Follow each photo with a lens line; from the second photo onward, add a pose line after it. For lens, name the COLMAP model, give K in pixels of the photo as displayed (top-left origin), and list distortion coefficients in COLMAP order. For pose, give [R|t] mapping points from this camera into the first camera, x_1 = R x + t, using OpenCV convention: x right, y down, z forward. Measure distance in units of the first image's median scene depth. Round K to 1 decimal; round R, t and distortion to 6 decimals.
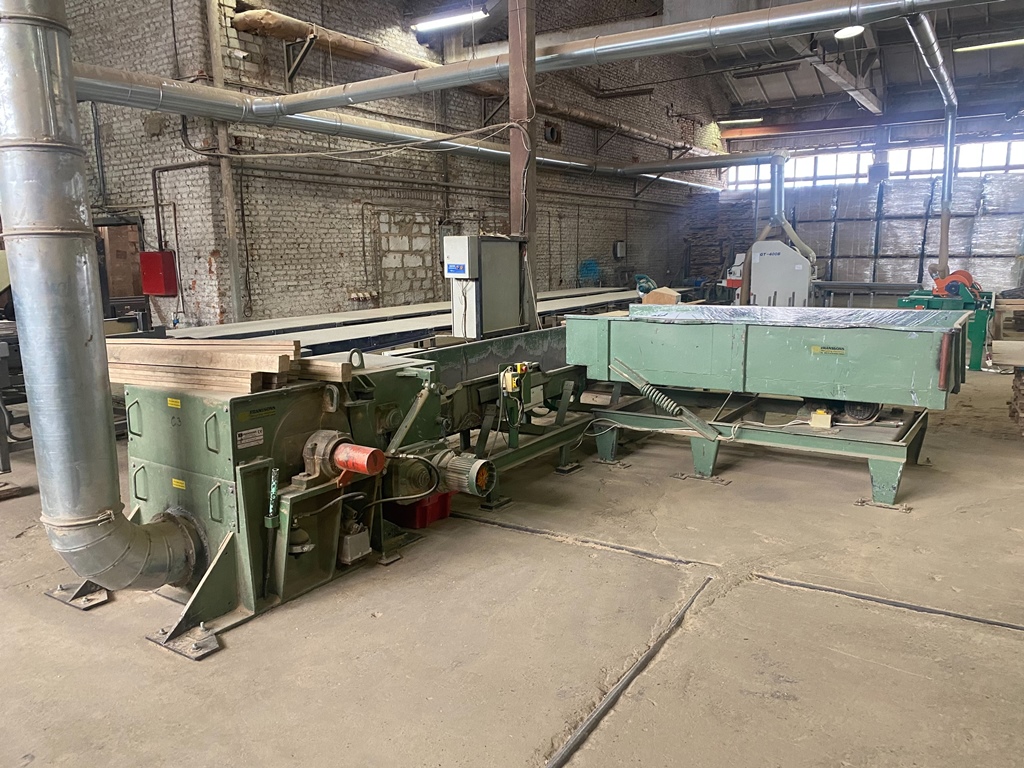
lens RADIAL K [[788.0, 0, 510.6], [0, 788.0, 384.2], [0, 0, 1]] dist [0.004133, 0.000829]
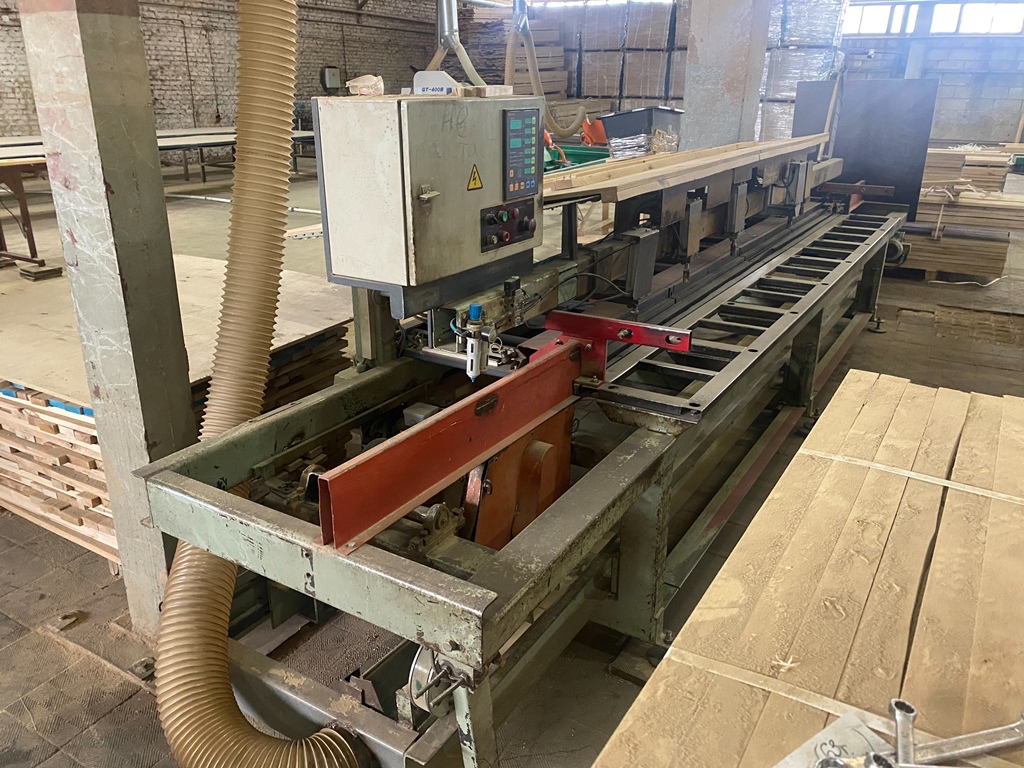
lens RADIAL K [[788.0, 0, 514.8], [0, 788.0, 382.4], [0, 0, 1]] dist [0.004133, 0.000829]
pose [[0.998957, 0.013265, 0.043703, 0.283574], [-0.021246, 0.982019, 0.187585, -0.021701], [-0.040428, -0.188318, 0.981276, 0.146504]]
